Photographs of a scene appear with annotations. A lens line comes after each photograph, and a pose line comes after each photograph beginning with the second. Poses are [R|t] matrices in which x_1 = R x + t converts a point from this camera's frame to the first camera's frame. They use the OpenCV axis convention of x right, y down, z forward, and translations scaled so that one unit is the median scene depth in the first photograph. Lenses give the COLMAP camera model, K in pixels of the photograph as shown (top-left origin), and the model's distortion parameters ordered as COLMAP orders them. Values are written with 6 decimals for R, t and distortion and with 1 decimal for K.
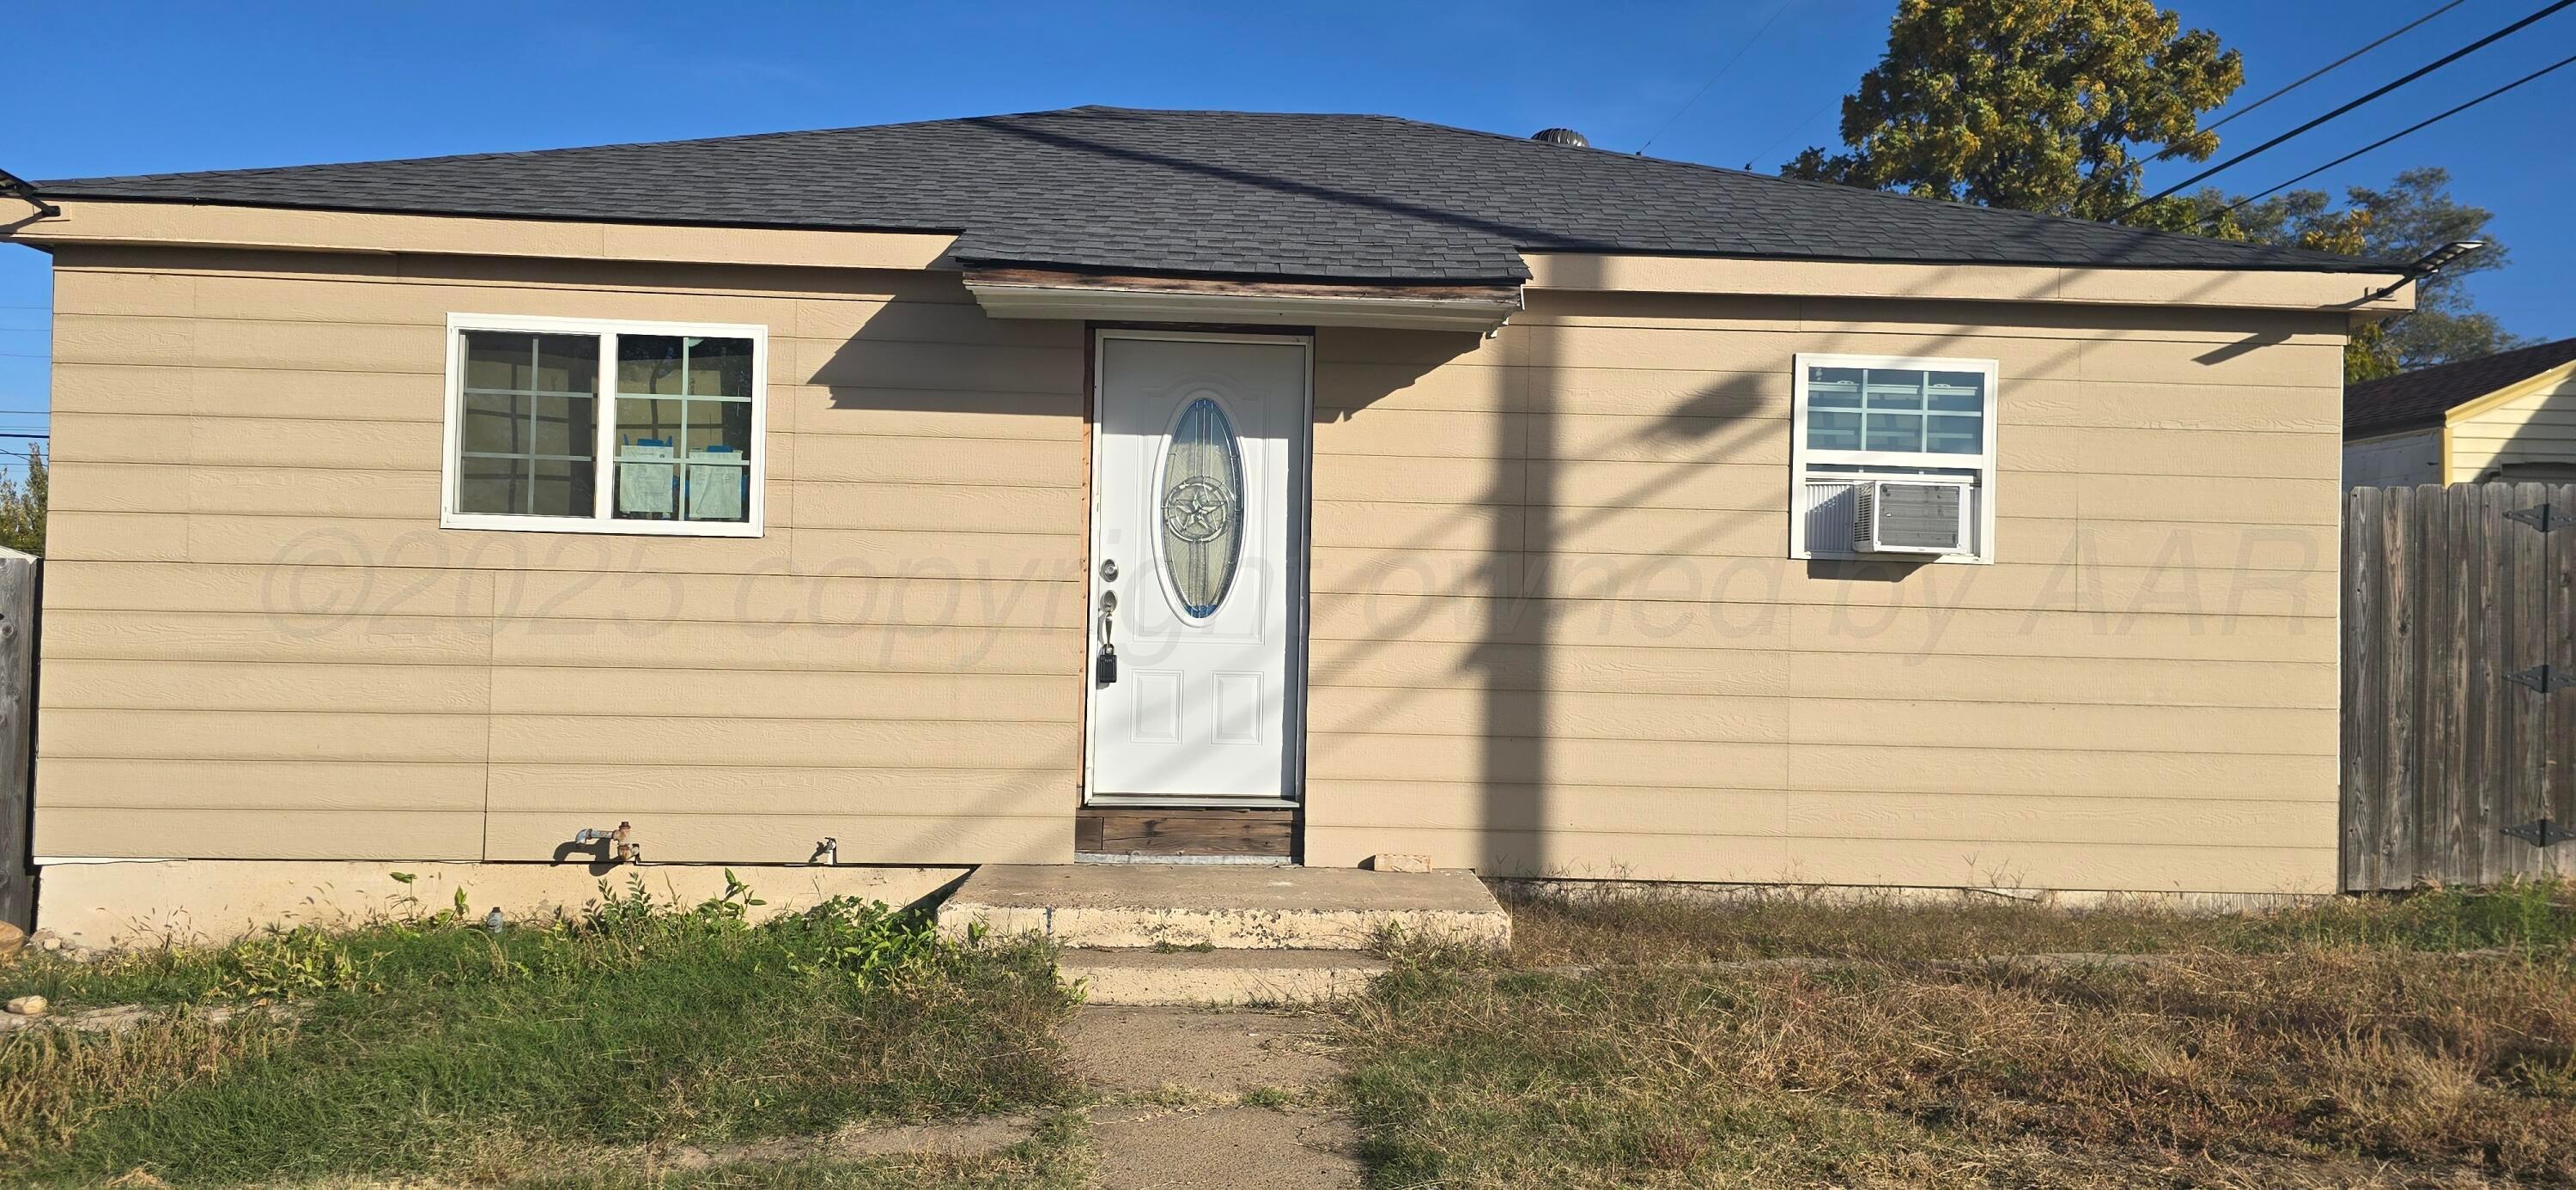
lens RADIAL K [[1632.6, 0, 1288.0], [0, 1632.6, 595.0], [0, 0, 1]] dist [0.114378, -0.138350]
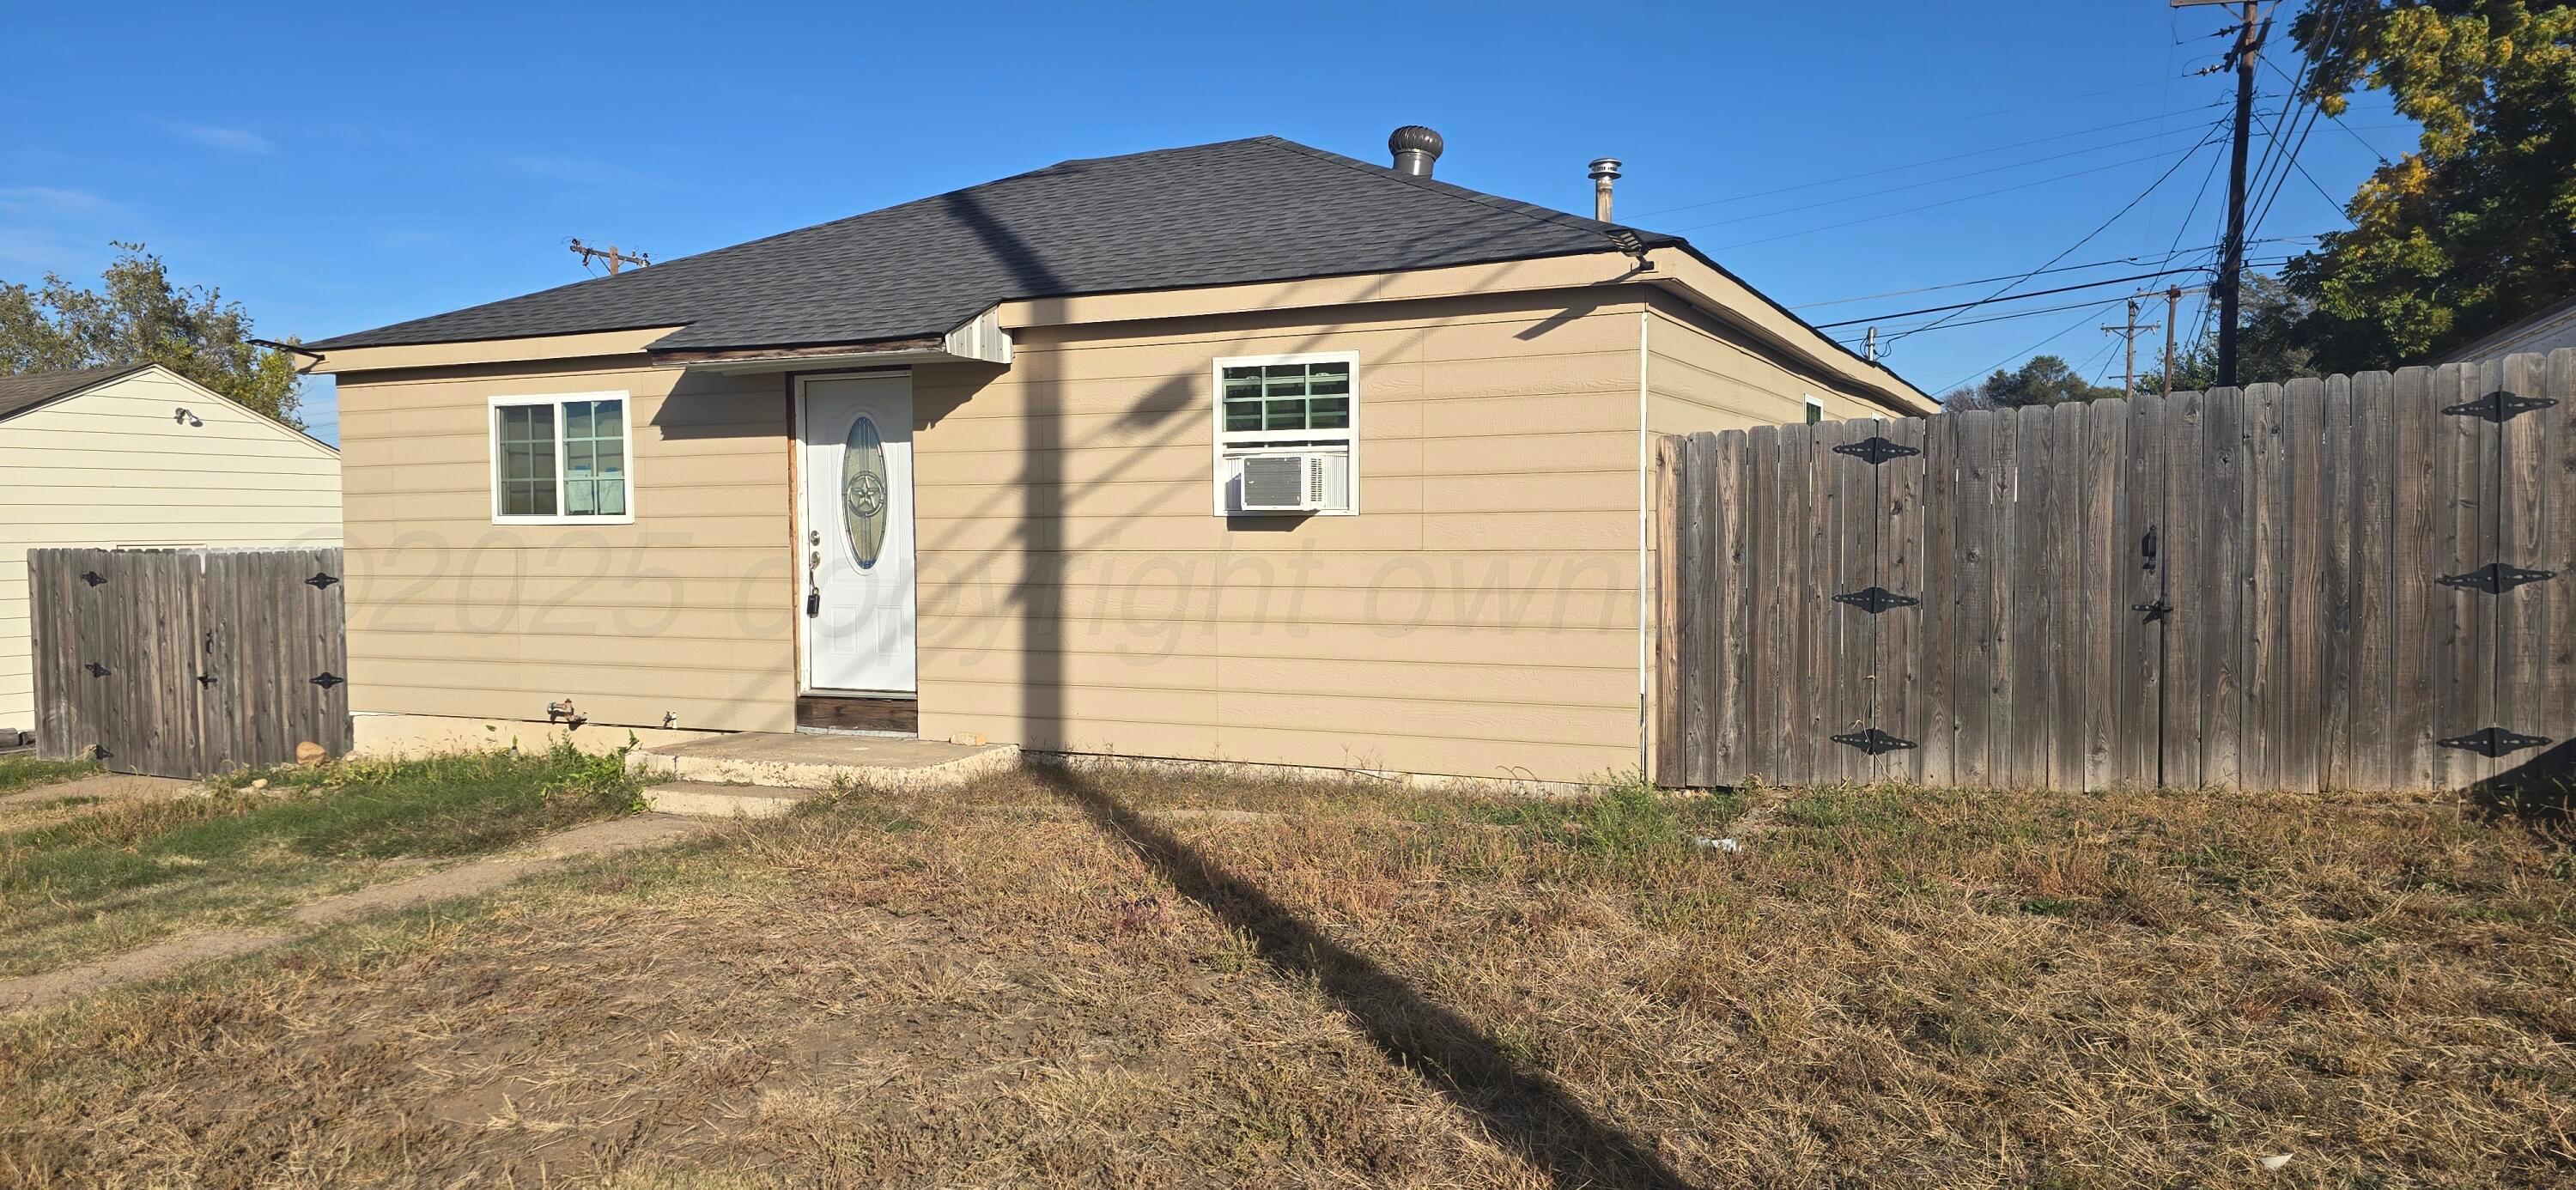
lens RADIAL K [[1632.6, 0, 1288.0], [0, 1632.6, 595.0], [0, 0, 1]] dist [0.114378, -0.138350]
pose [[0.886163, -0.010342, -0.463259, 0.963549], [0.037014, 0.998136, 0.048521, -0.020092], [0.461894, -0.060145, 0.884894, -0.127419]]
